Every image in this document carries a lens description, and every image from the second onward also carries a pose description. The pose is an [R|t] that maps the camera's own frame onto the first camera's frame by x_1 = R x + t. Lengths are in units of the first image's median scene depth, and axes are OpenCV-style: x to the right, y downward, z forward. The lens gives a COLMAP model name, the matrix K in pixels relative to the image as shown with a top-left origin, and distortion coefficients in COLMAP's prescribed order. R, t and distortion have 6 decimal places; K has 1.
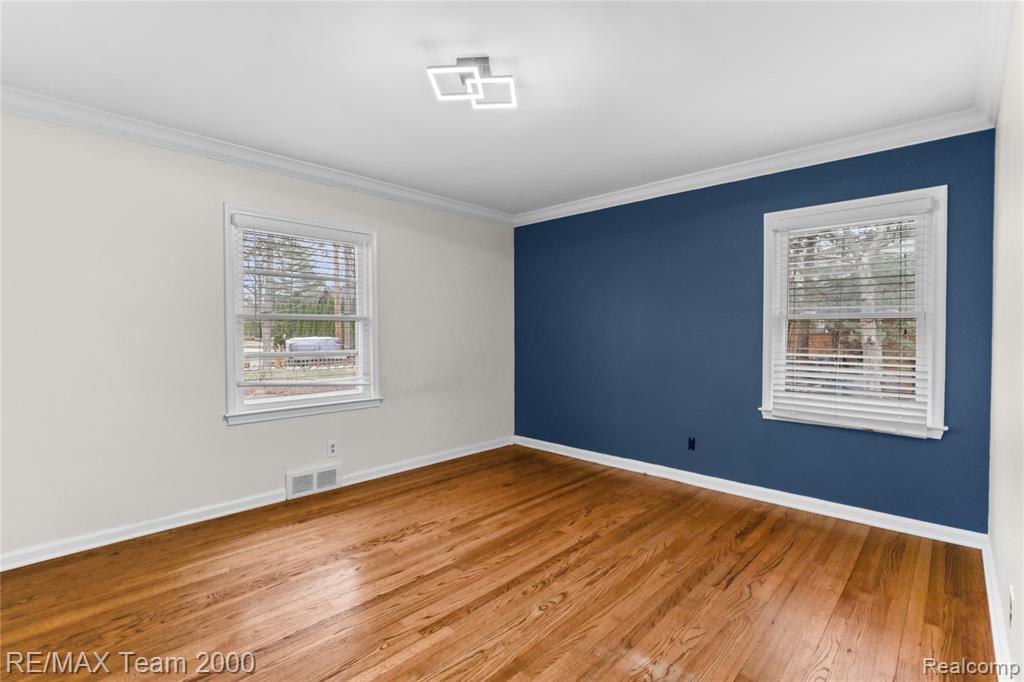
lens RADIAL K [[472.1, 0, 512.3], [0, 472.1, 343.0], [0, 0, 1]] dist [-0.005940, 0.000223]
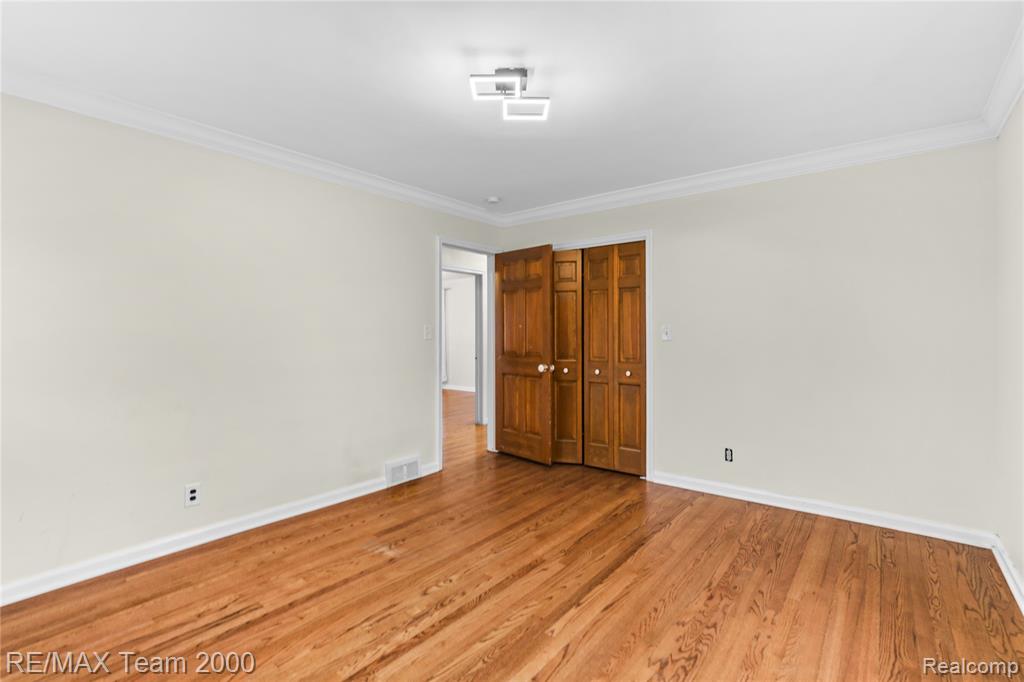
lens RADIAL K [[472.1, 0, 512.3], [0, 472.1, 343.0], [0, 0, 1]] dist [-0.005940, 0.000223]
pose [[-0.996056, 0.004944, -0.088594, 0.008366], [0.001400, 0.999198, 0.040021, -0.047033], [0.088721, 0.039739, -0.995263, 1.909635]]
